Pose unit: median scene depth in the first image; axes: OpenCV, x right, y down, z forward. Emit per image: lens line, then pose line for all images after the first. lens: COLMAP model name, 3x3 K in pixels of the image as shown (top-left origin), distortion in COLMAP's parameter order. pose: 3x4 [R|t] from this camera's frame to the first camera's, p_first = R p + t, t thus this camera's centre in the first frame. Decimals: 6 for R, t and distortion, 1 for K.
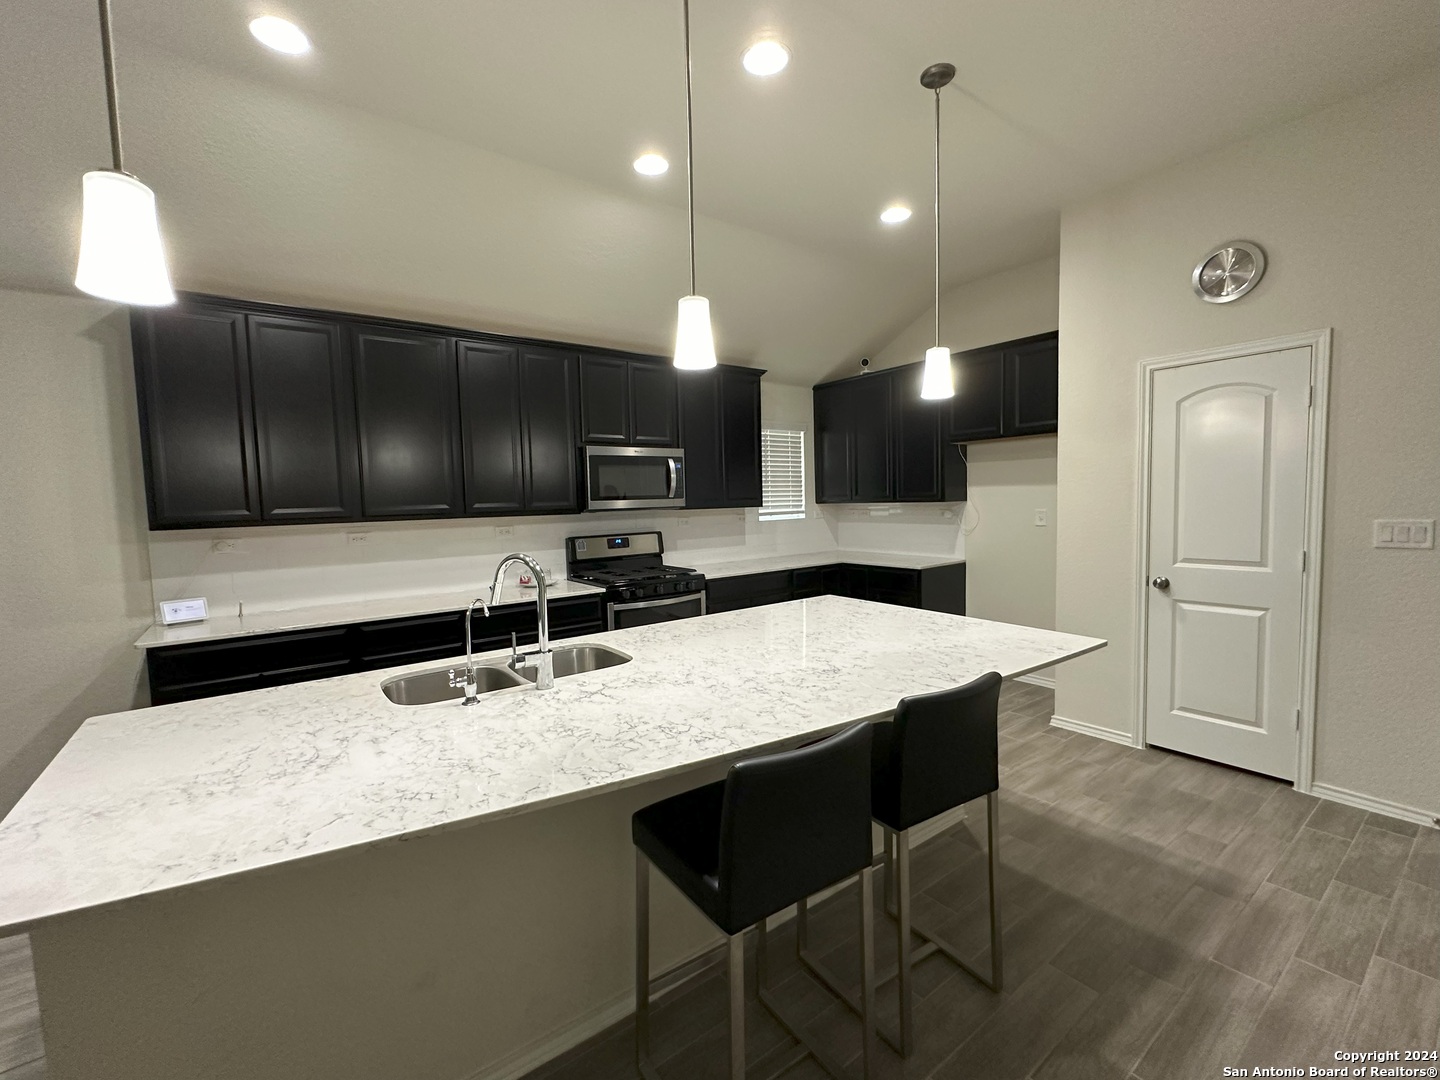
lens RADIAL K [[624.5, 0, 720.9], [0, 624.5, 543.7], [0, 0, 1]] dist [-0.002416, 0.001598]
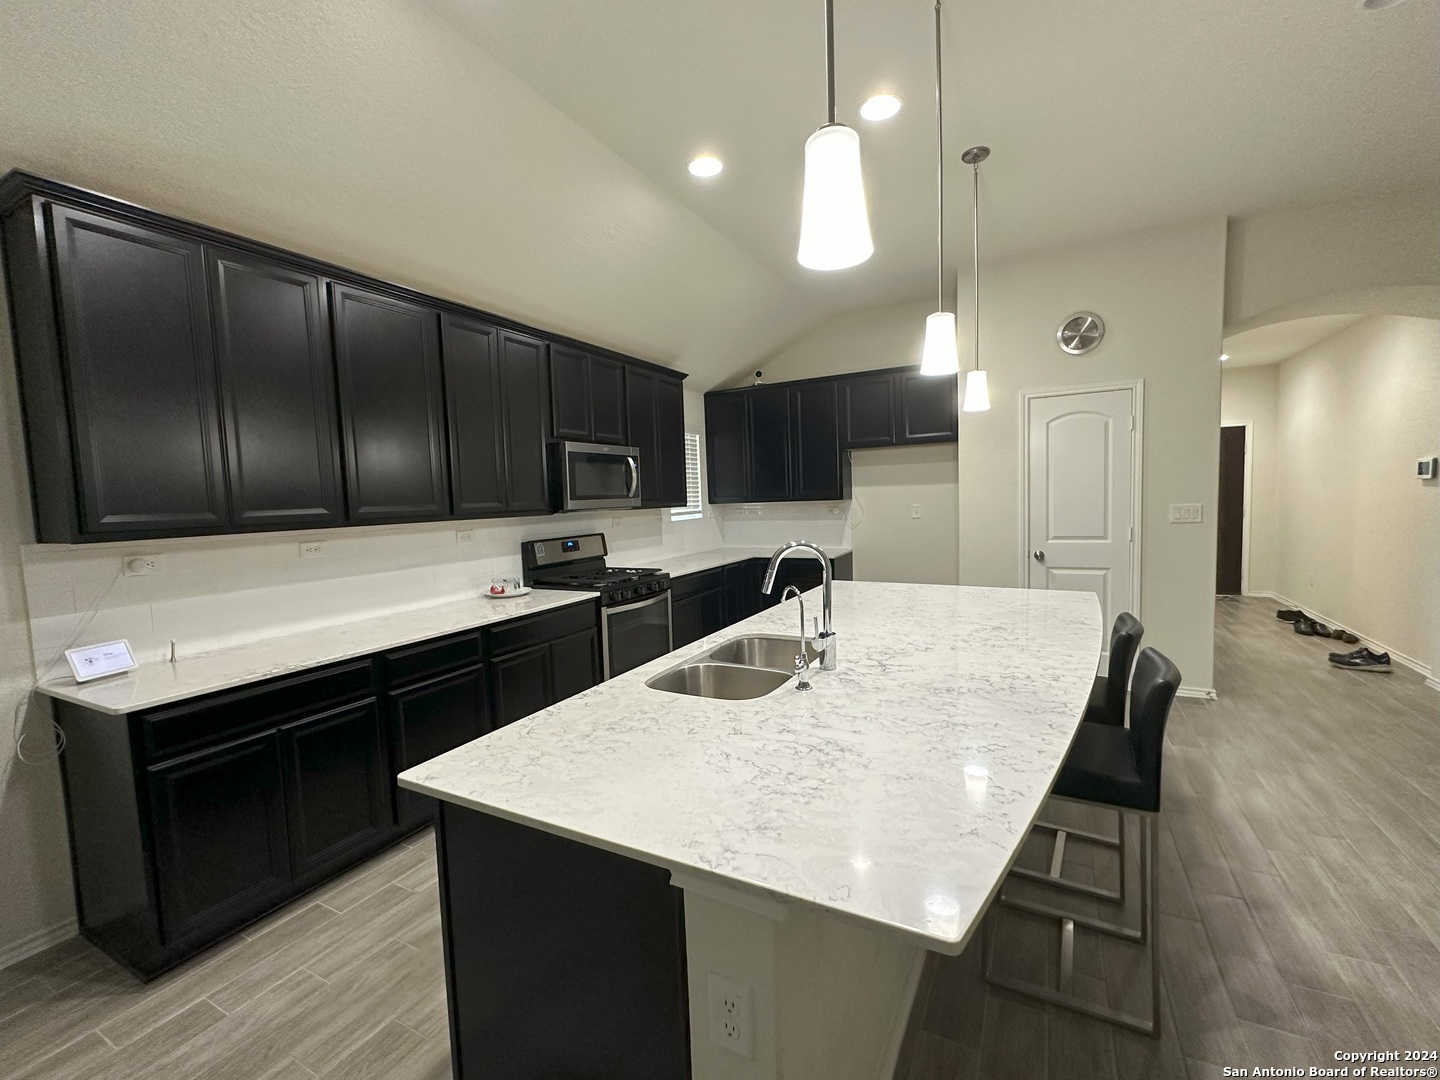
lens RADIAL K [[624.5, 0, 723.3], [0, 624.5, 542.1], [0, 0, 1]] dist [-0.002416, 0.001598]
pose [[0.900785, -0.037567, 0.432638, -0.512446], [0.043834, 0.999029, -0.004518, 0.010104], [-0.432048, 0.023034, 0.901556, 0.076808]]
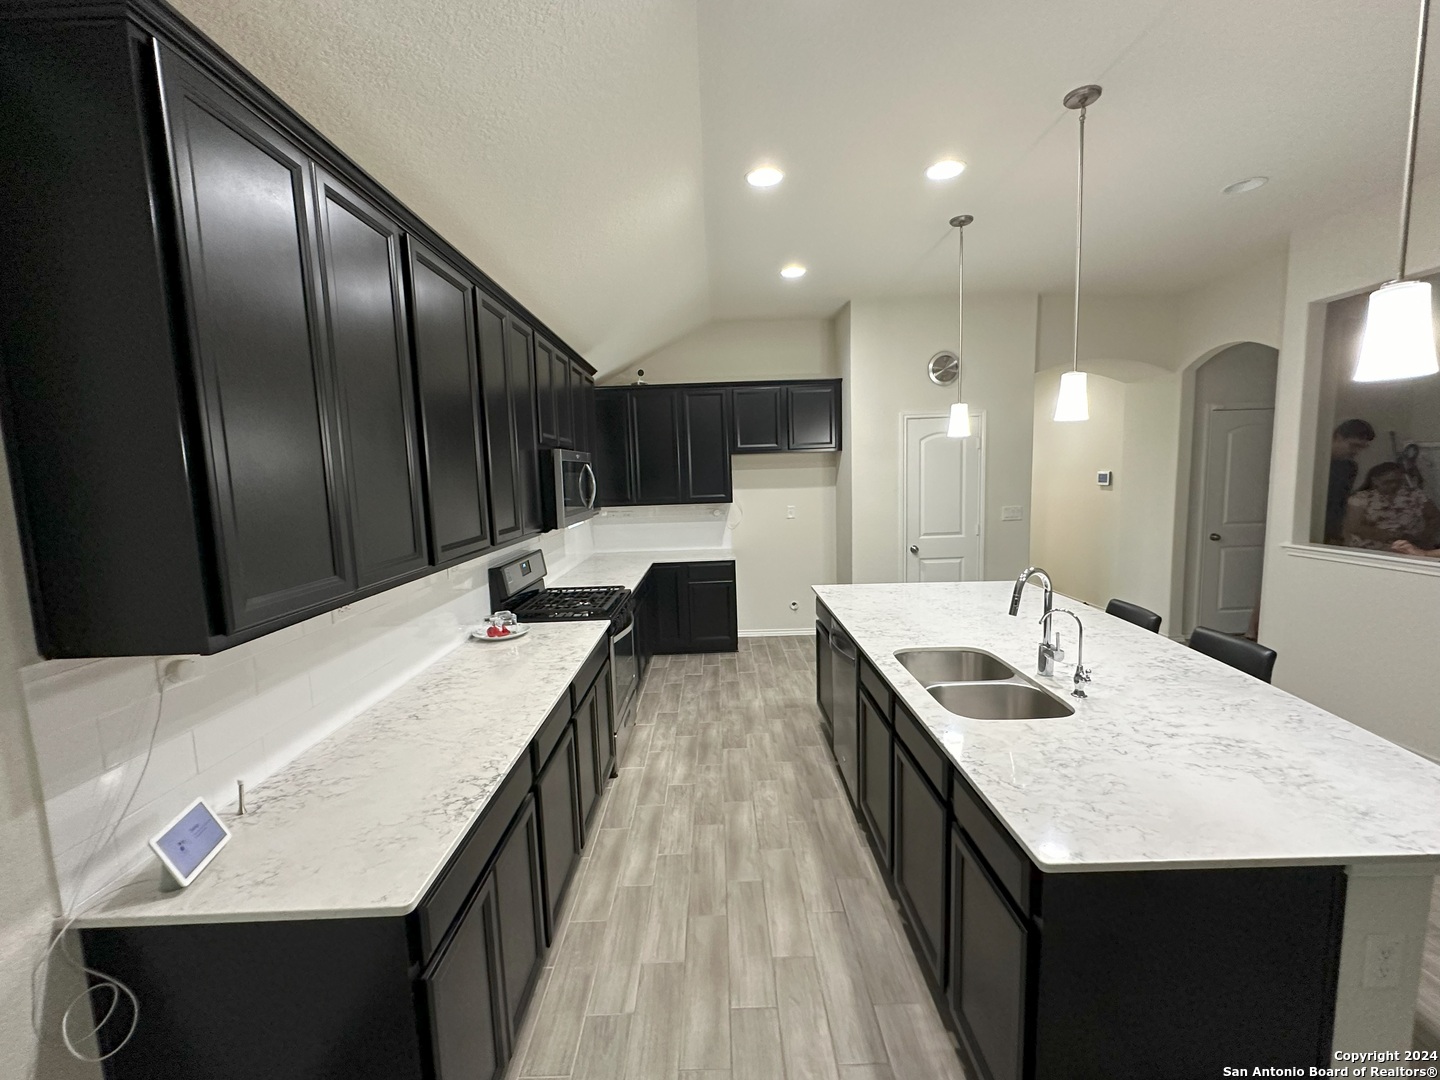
lens RADIAL K [[624.5, 0, 725.1], [0, 624.5, 537.5], [0, 0, 1]] dist [-0.002416, 0.001598]
pose [[0.583416, -0.078852, 0.808337, -0.930280], [0.076724, 0.996176, 0.041800, -0.076624], [-0.808541, 0.037632, 0.587235, 0.454373]]
